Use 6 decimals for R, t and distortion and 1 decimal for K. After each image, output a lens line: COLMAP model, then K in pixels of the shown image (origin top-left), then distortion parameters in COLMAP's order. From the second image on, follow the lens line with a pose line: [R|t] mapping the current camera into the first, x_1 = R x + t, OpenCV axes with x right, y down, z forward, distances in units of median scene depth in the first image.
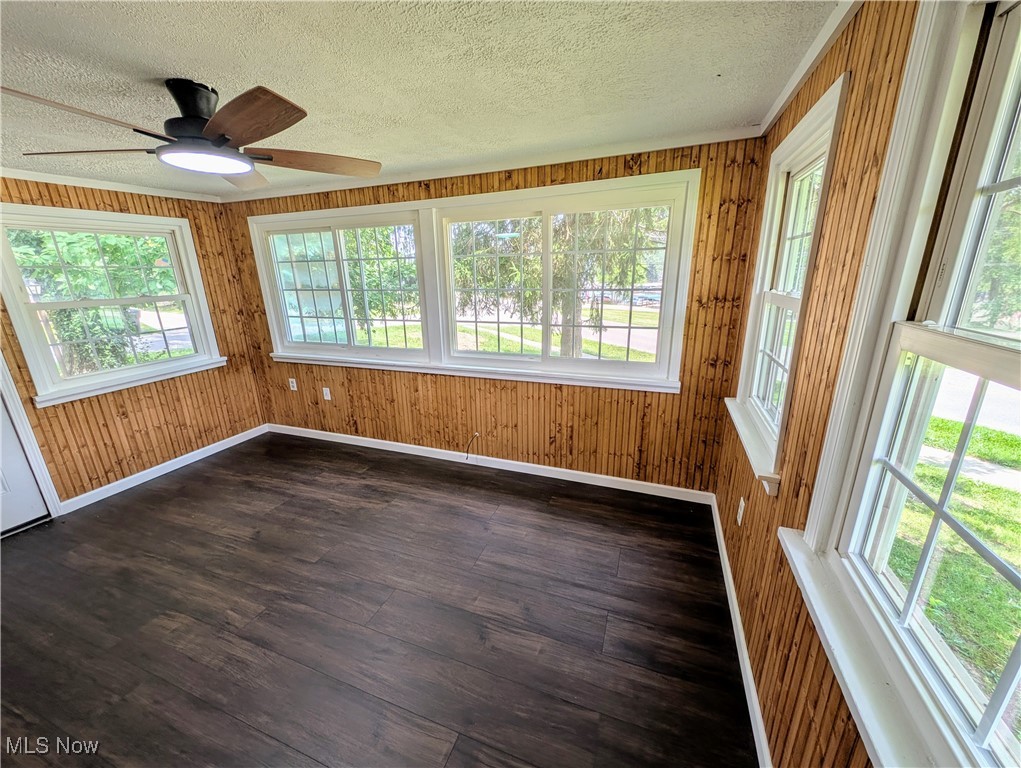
lens RADIAL K [[384.6, 0, 509.5], [0, 384.6, 383.7], [0, 0, 1]] dist [0.008035, -0.003026]
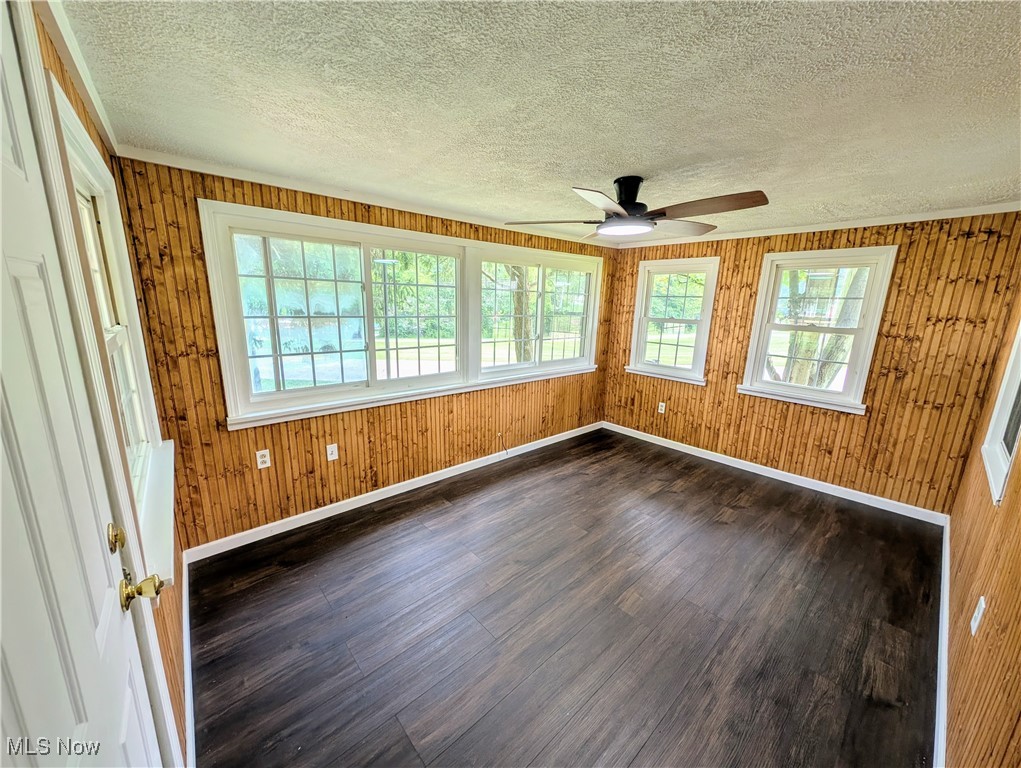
lens RADIAL K [[384.6, 0, 509.1], [0, 384.6, 381.7], [0, 0, 1]] dist [0.008035, -0.003026]
pose [[0.472052, -0.150195, 0.868682, -1.149995], [0.210111, 0.976152, 0.054600, -0.093887], [-0.856166, 0.156746, 0.492352, 0.374000]]
